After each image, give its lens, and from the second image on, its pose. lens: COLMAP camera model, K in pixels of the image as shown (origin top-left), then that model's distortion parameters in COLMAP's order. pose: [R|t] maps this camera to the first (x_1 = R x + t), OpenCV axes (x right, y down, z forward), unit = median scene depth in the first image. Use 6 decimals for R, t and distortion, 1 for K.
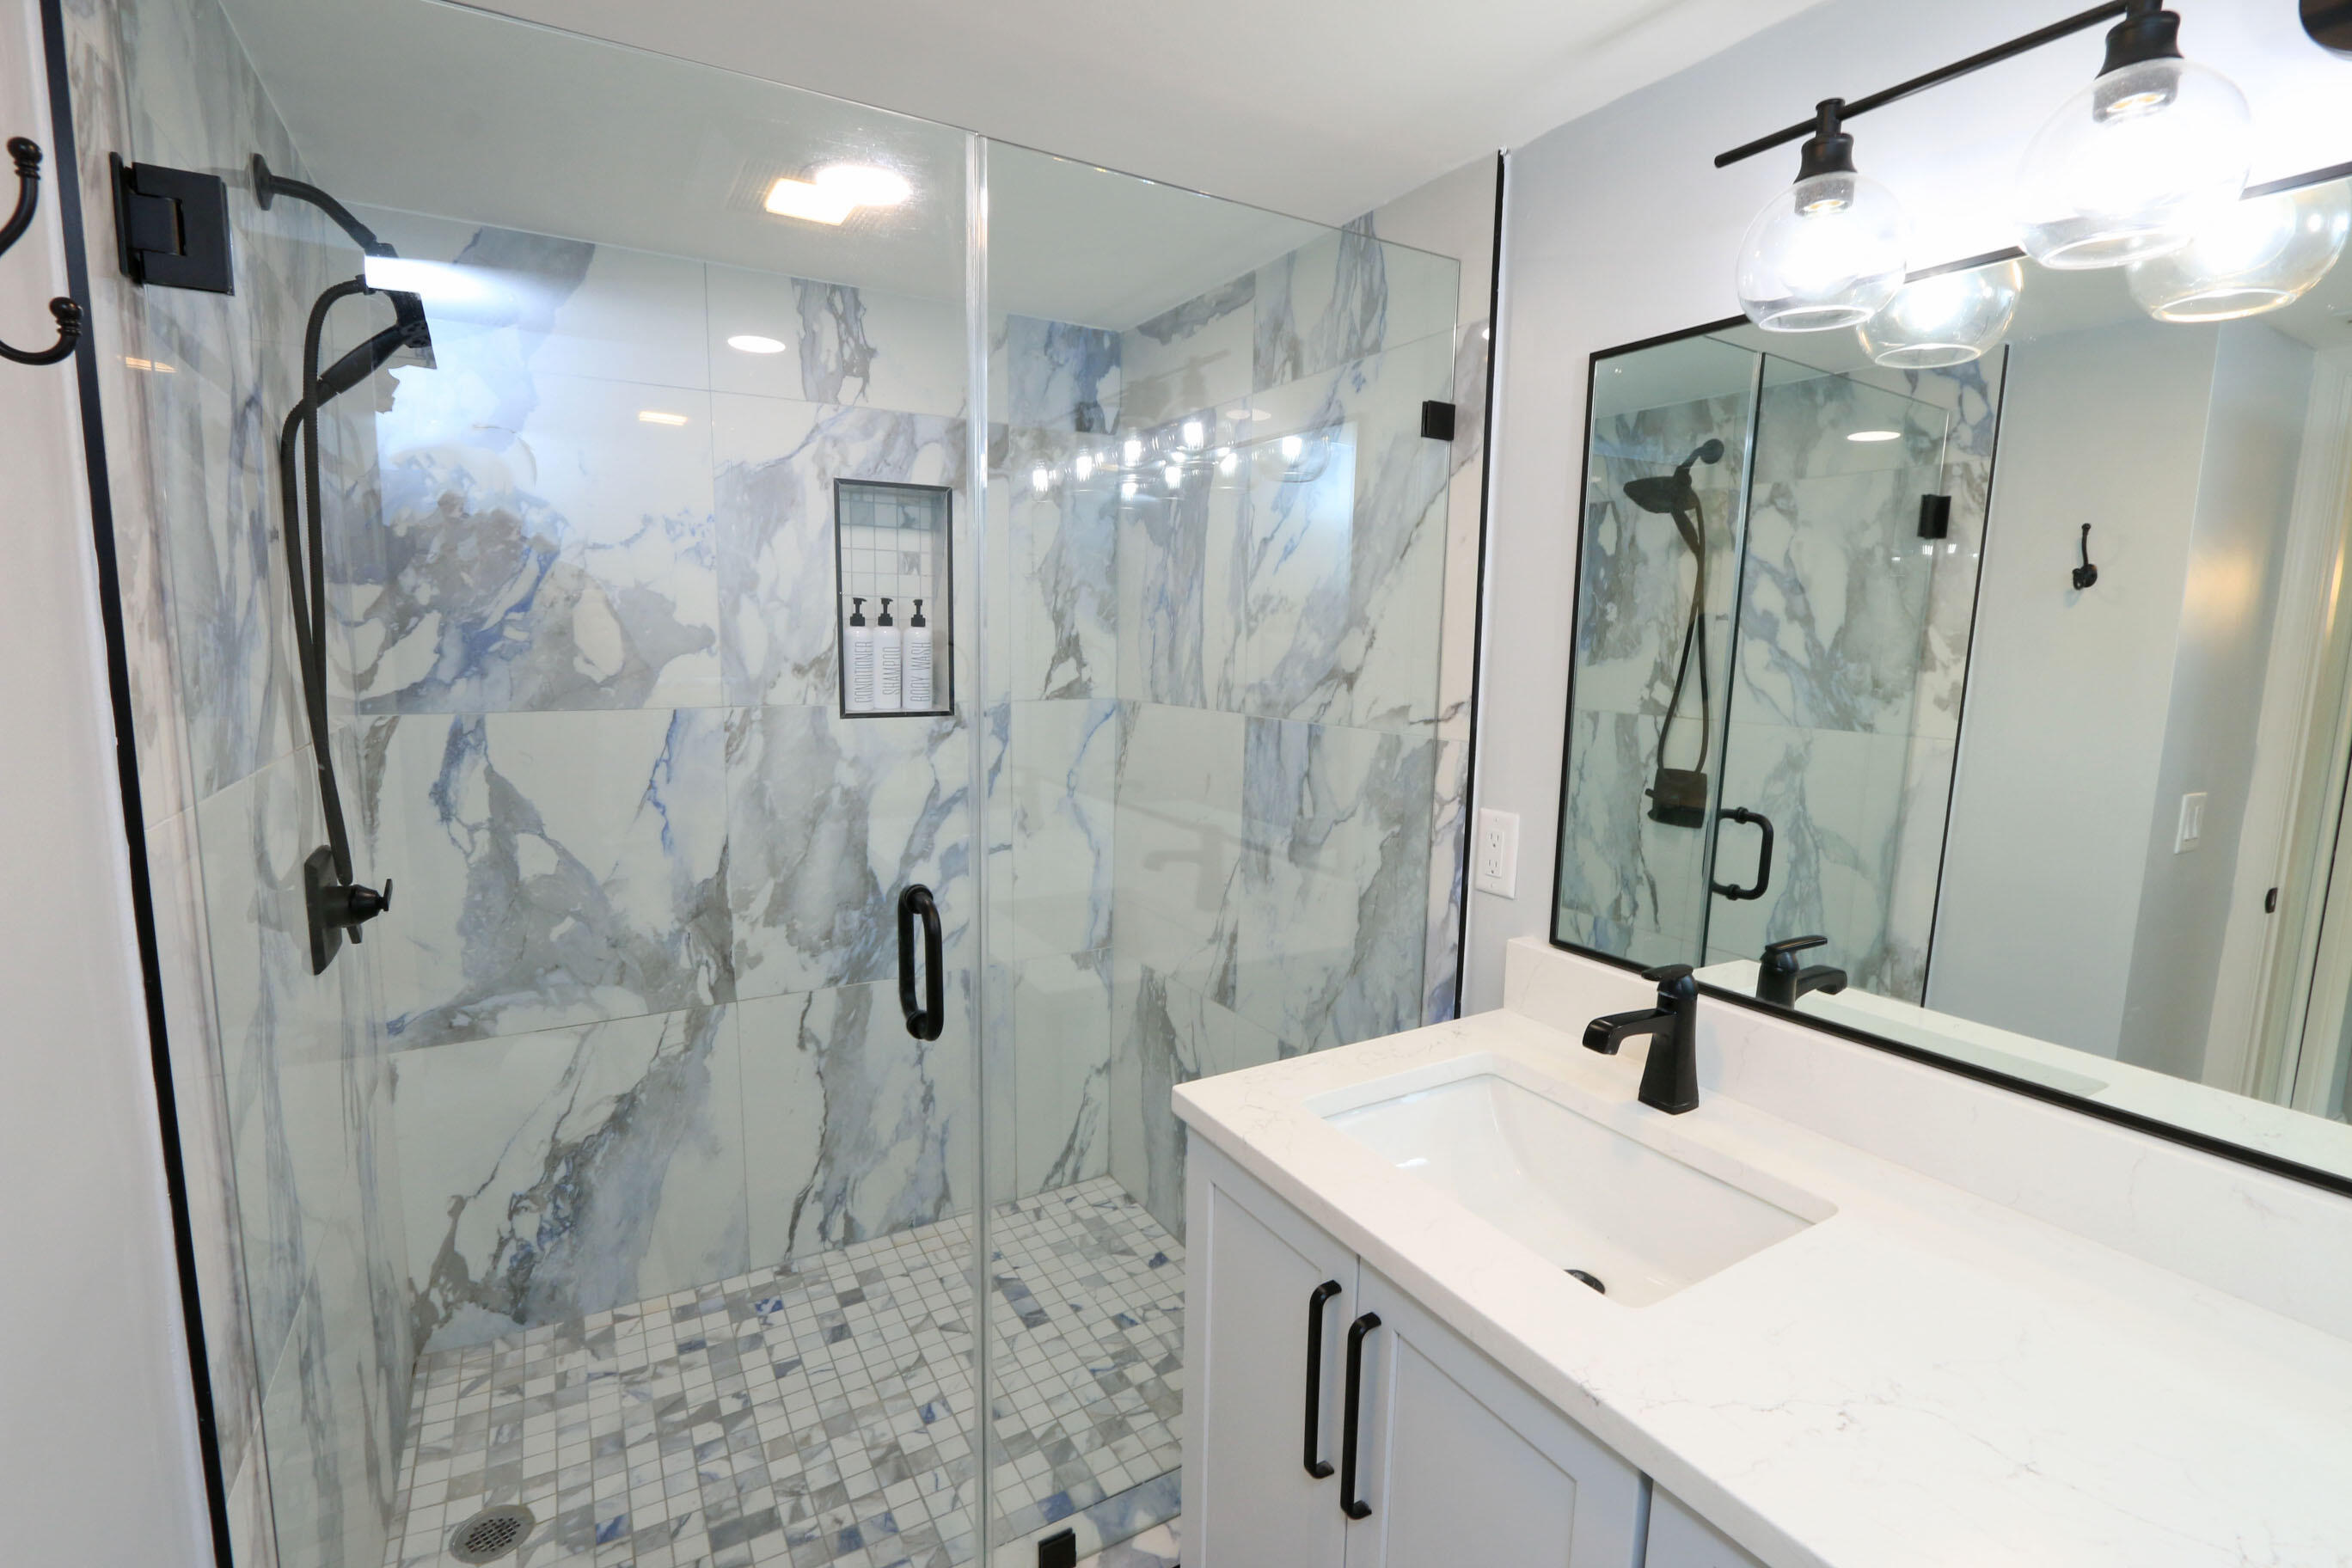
lens RADIAL K [[1074.8, 0, 1182.8], [0, 1074.8, 774.4], [0, 0, 1]] dist [-0.020228, 0.003046]
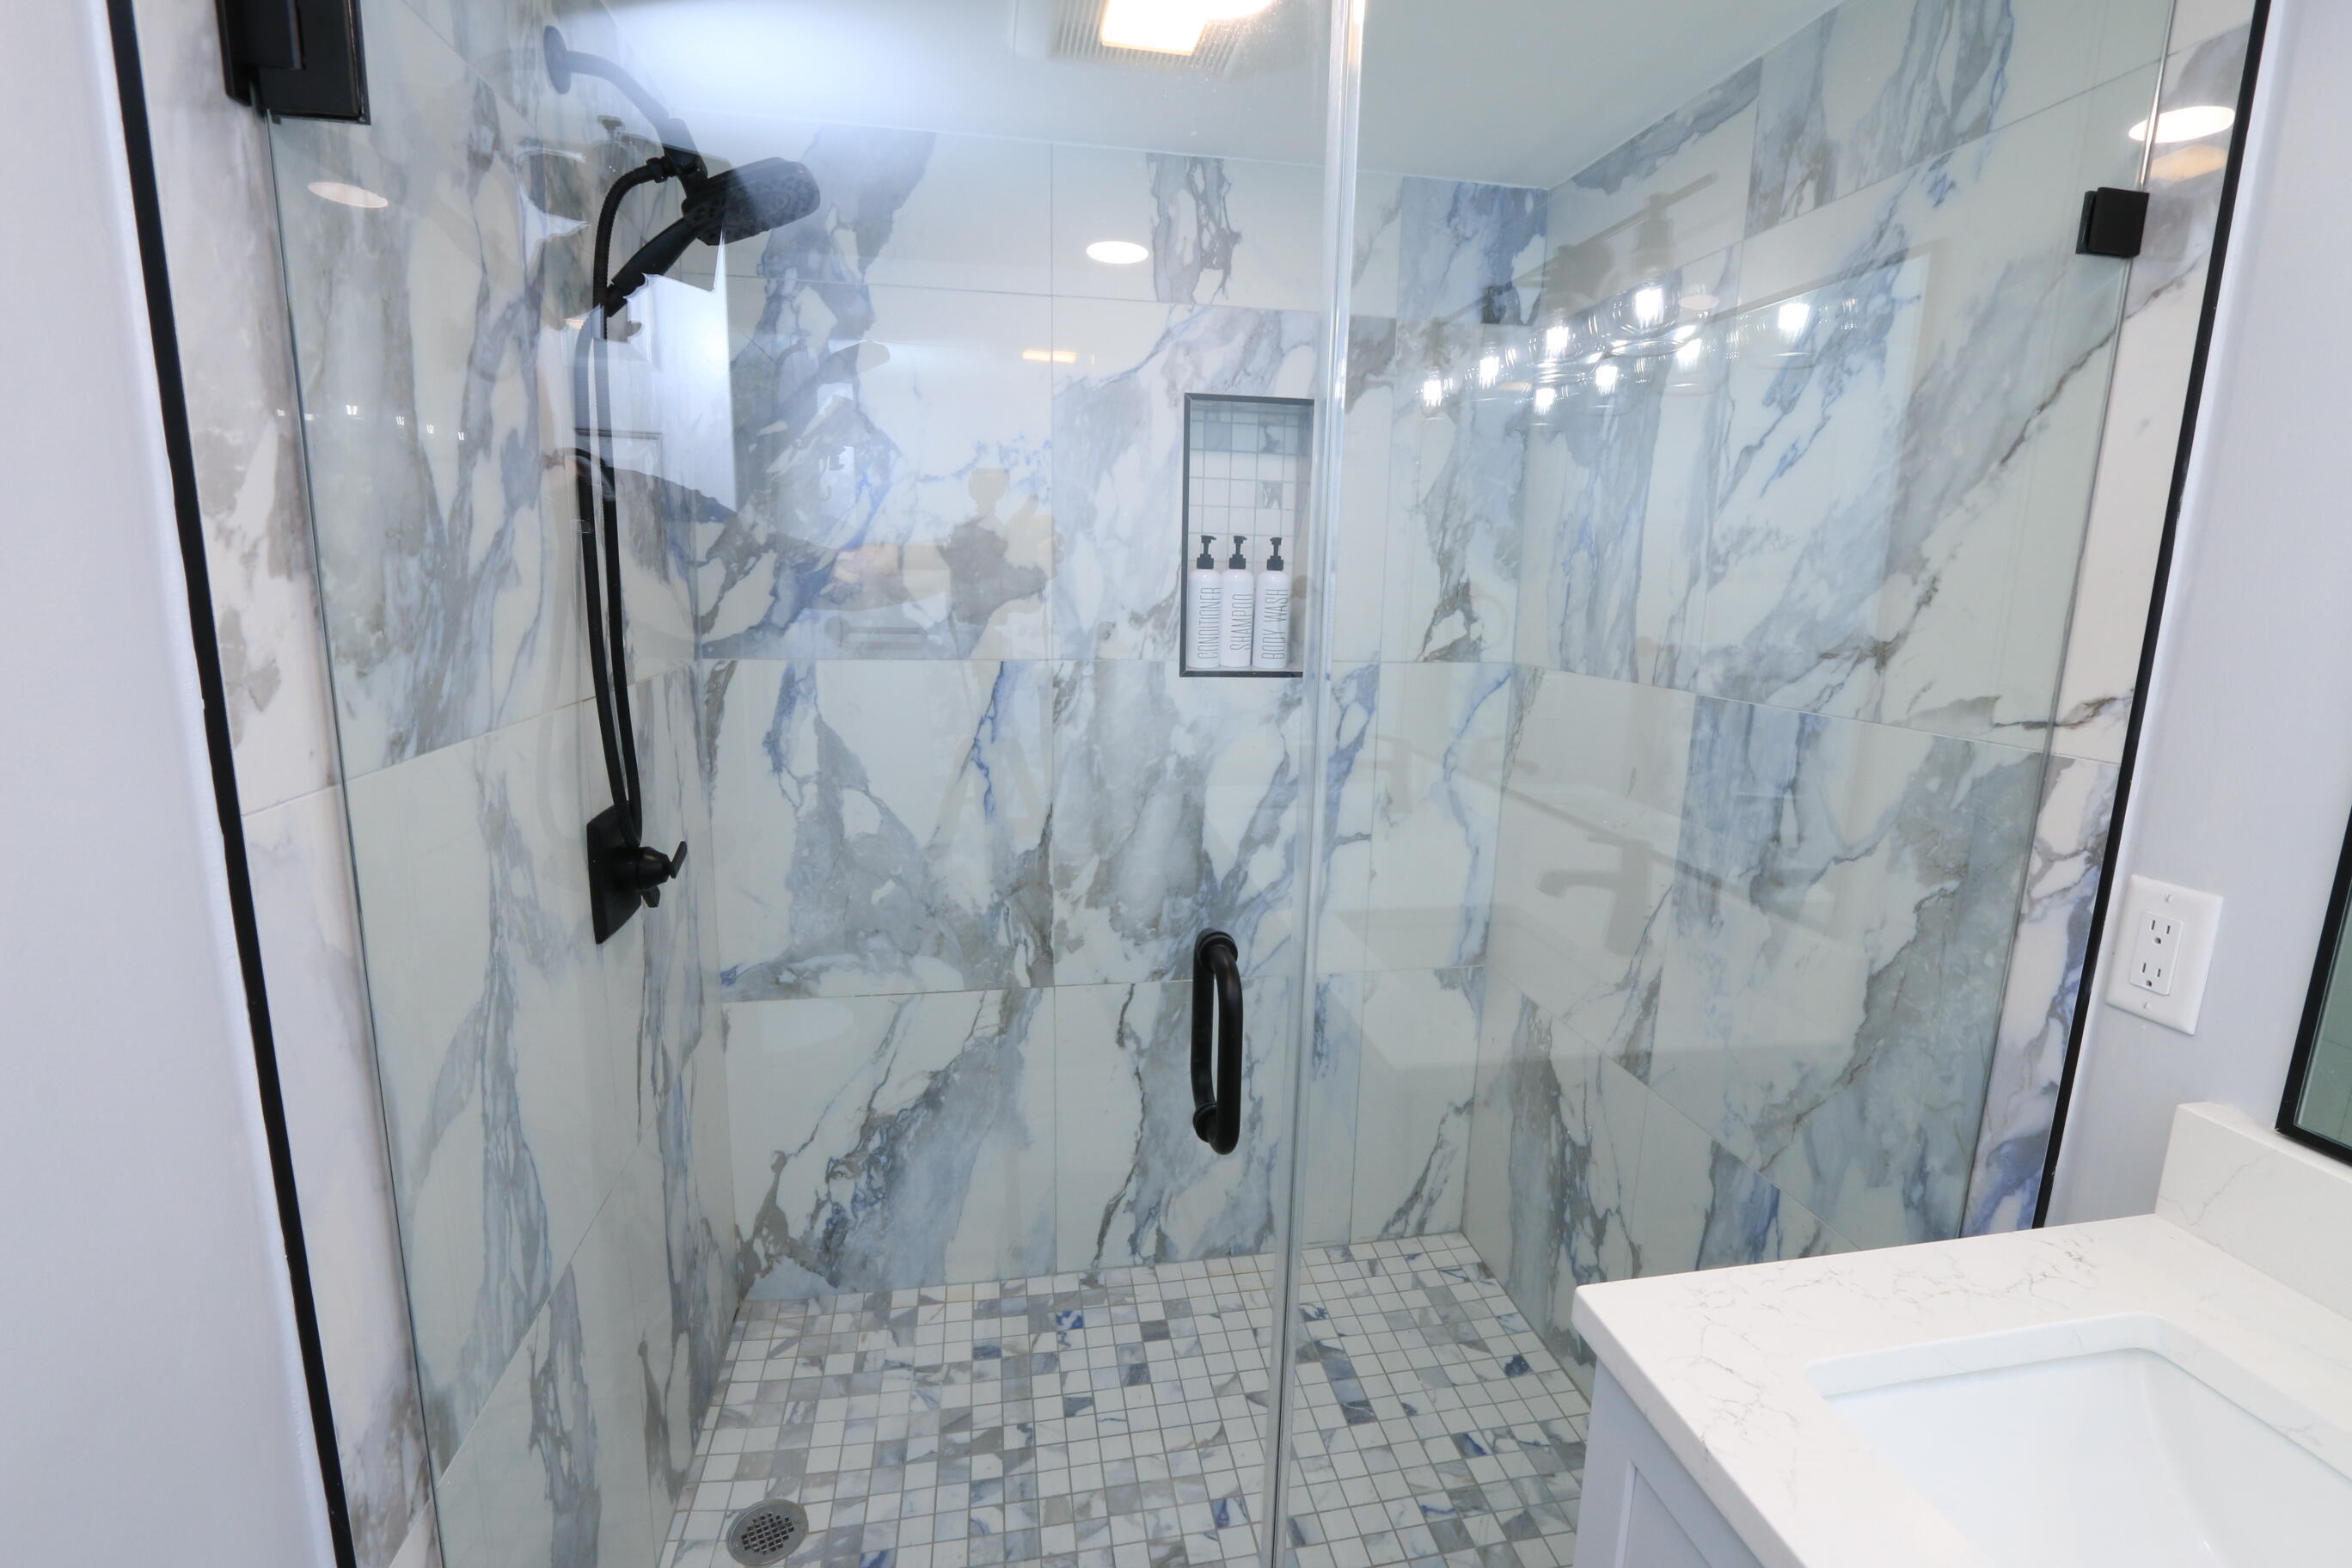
lens RADIAL K [[1074.8, 0, 1185.1], [0, 1074.8, 782.6], [0, 0, 1]] dist [-0.020228, 0.003046]
pose [[0.940261, 0.068705, -0.333451, -0.023288], [-0.050606, 0.996750, 0.062677, -0.024359], [0.336673, -0.042058, 0.940682, 0.205904]]
